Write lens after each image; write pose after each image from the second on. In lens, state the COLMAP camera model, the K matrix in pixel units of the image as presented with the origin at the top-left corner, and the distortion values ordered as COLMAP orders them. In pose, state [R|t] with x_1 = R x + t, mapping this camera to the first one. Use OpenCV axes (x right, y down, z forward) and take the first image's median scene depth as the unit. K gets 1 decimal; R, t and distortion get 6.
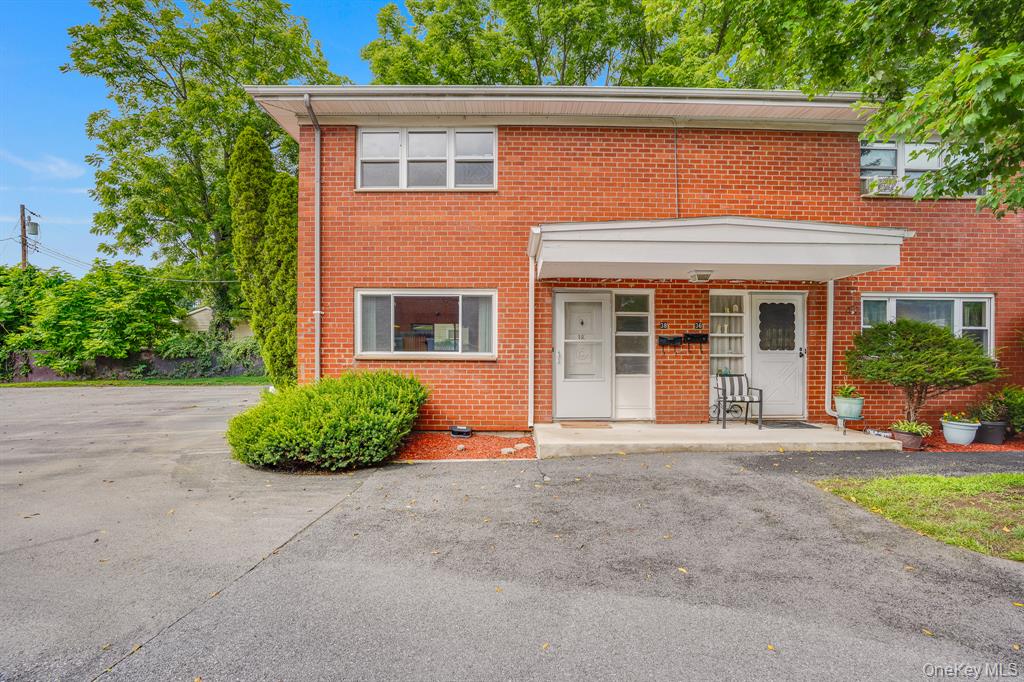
lens RADIAL K [[480.7, 0, 513.5], [0, 480.7, 343.5], [0, 0, 1]] dist [-0.055392, 0.022311]
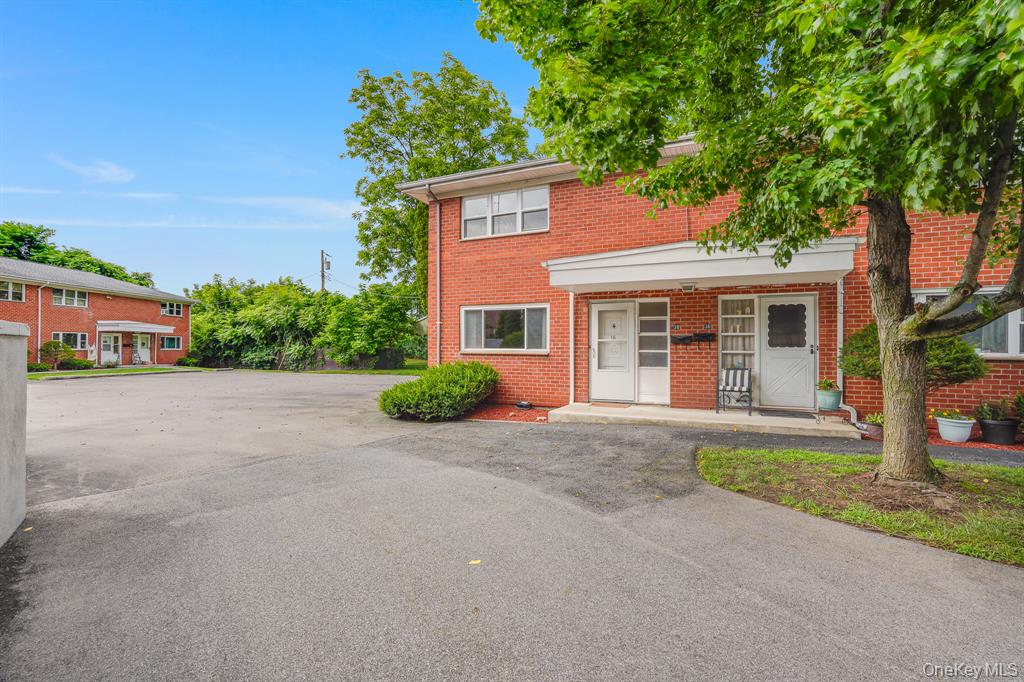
lens RADIAL K [[478.6, 0, 513.6], [0, 478.6, 330.6], [0, 0, 1]] dist [-0.052856, 0.021832]
pose [[0.898776, -0.015778, -0.438123, 0.467241], [0.004677, 0.999640, -0.026403, 0.001535], [0.438382, 0.021681, 0.898527, -0.265433]]
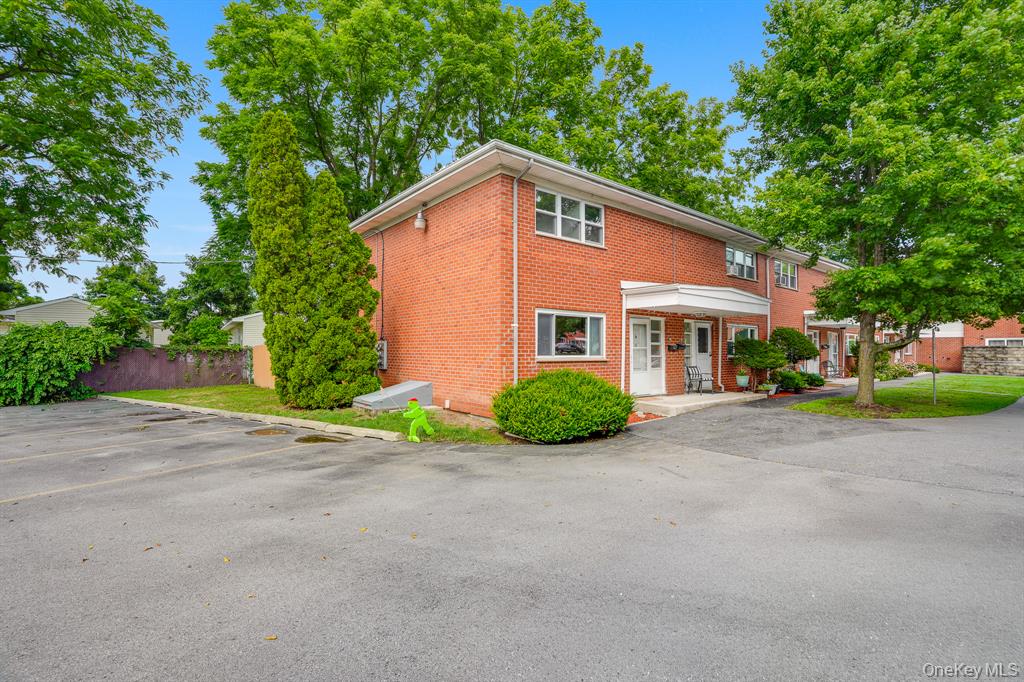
lens RADIAL K [[480.7, 0, 513.5], [0, 480.7, 343.5], [0, 0, 1]] dist [-0.055392, 0.022311]
pose [[0.780419, 0.006934, 0.625219, -1.200942], [-0.001781, 0.999959, -0.008867, -0.005167], [-0.625255, 0.005807, 0.780399, 0.002765]]
